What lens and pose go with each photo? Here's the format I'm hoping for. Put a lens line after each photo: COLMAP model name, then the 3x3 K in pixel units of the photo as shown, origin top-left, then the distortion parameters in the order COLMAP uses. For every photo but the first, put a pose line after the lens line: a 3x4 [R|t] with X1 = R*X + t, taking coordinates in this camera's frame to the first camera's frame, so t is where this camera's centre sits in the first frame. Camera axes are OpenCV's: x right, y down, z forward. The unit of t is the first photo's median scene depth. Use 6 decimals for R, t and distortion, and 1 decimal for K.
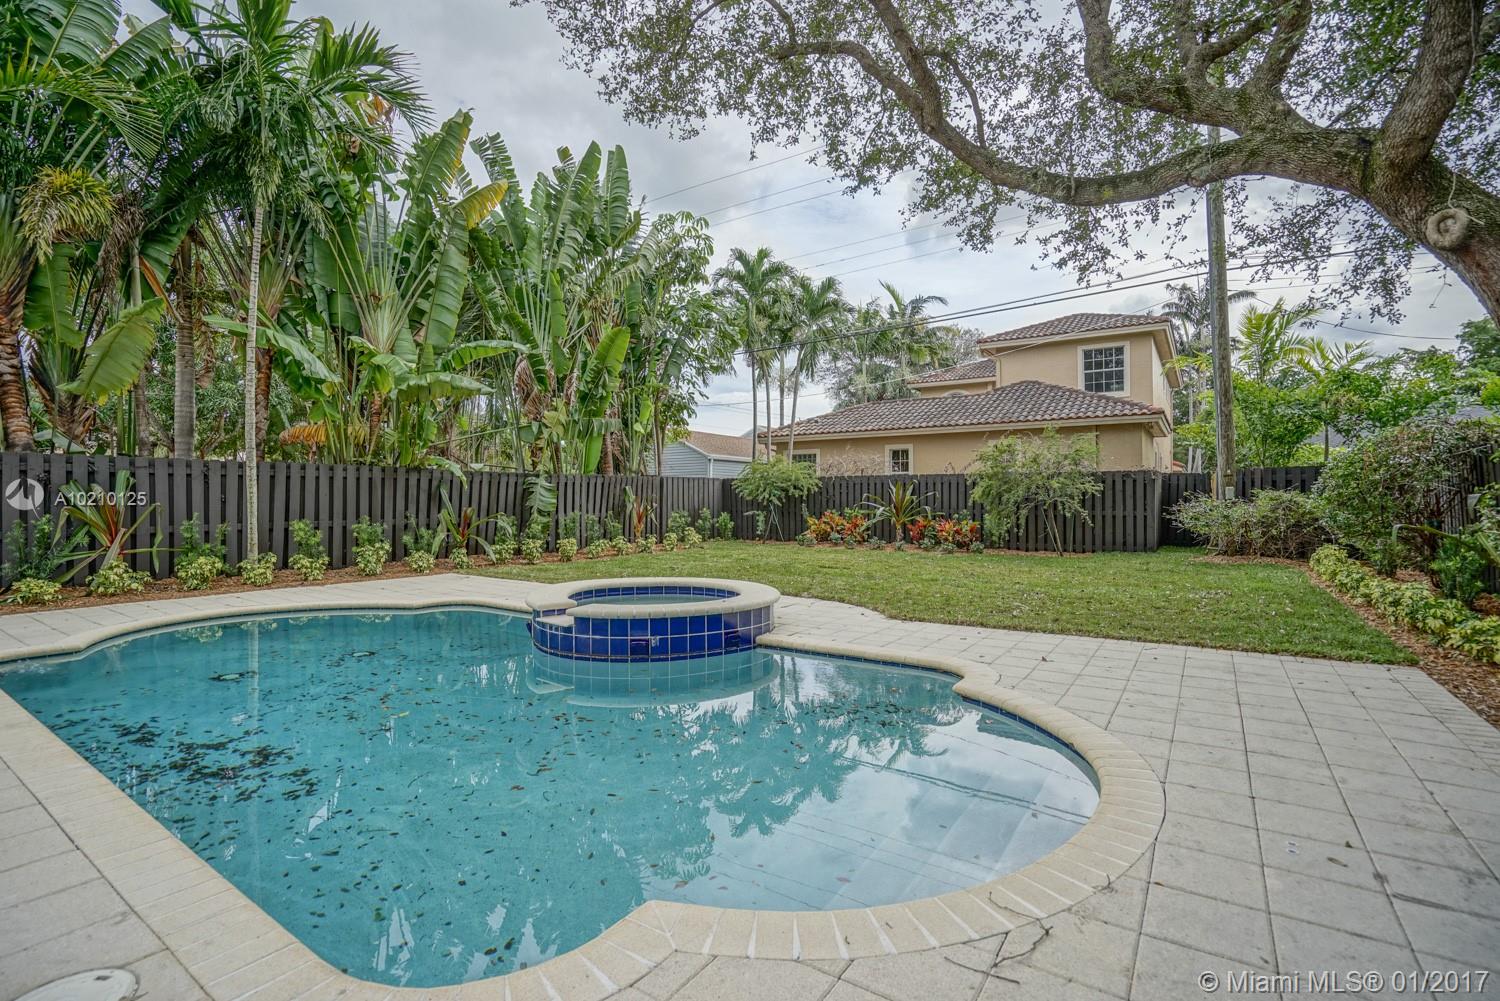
lens RADIAL K [[693.6, 0, 750.2], [0, 693.6, 499.2], [0, 0, 1]] dist [-0.051617, 0.020616]
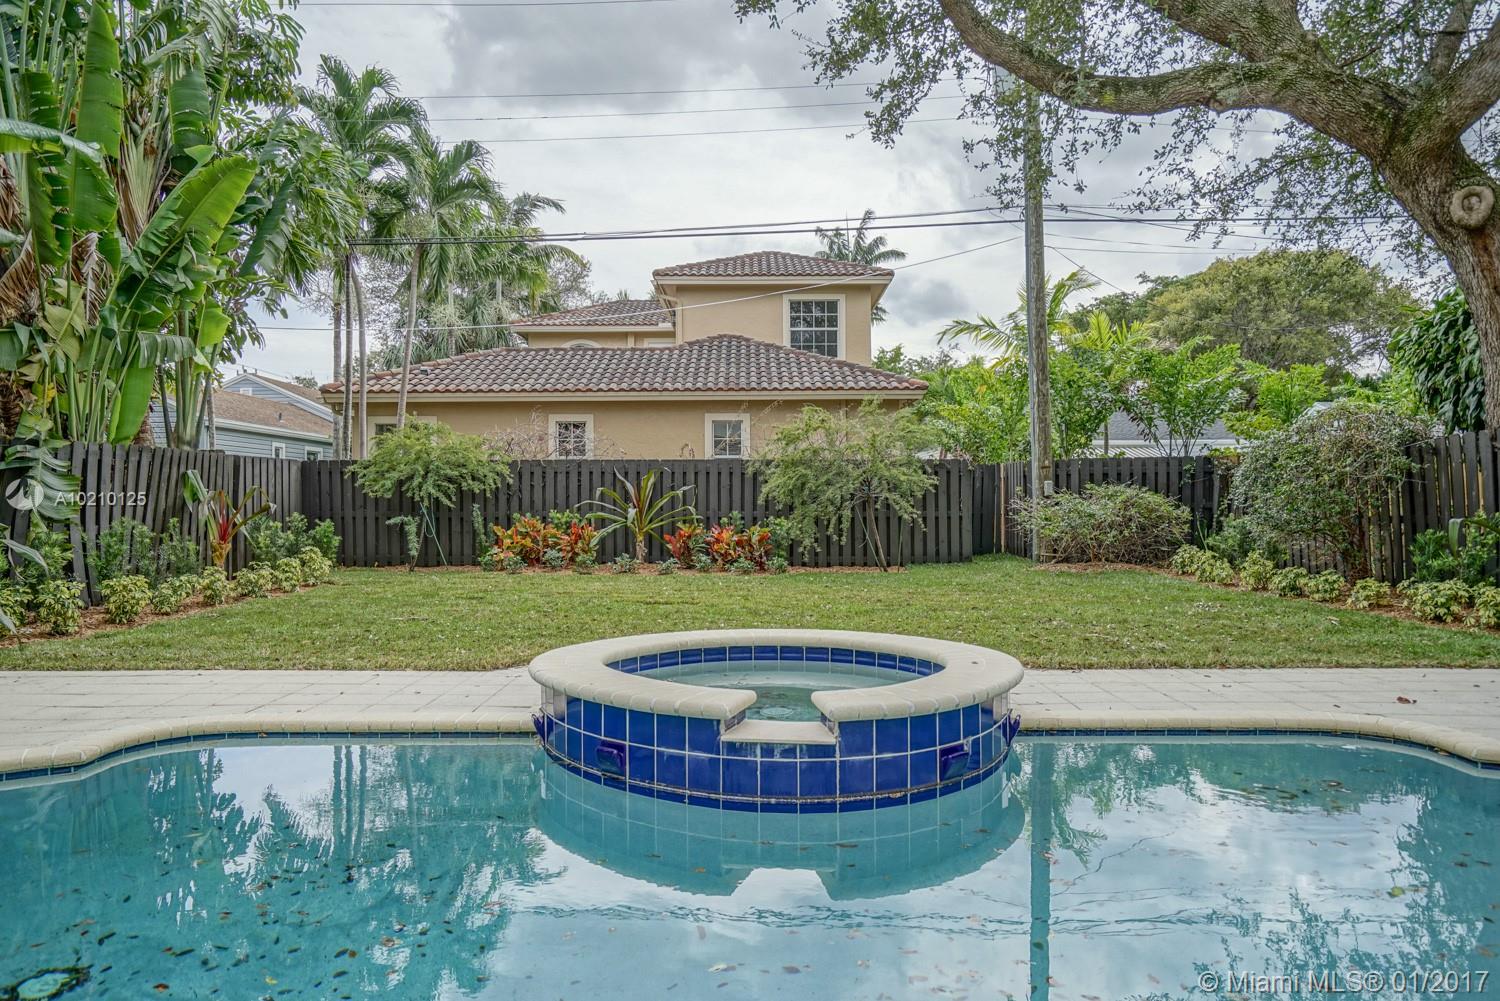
lens RADIAL K [[1004.8, 0, 751.2], [0, 1004.8, 495.9], [0, 0, 1]] dist [-0.035937, 0.077711]
pose [[0.833139, 0.001165, 0.553063, -0.260353], [0.001365, 0.999990, -0.004162, 0.004493], [-0.553063, 0.004223, 0.833129, 0.162300]]
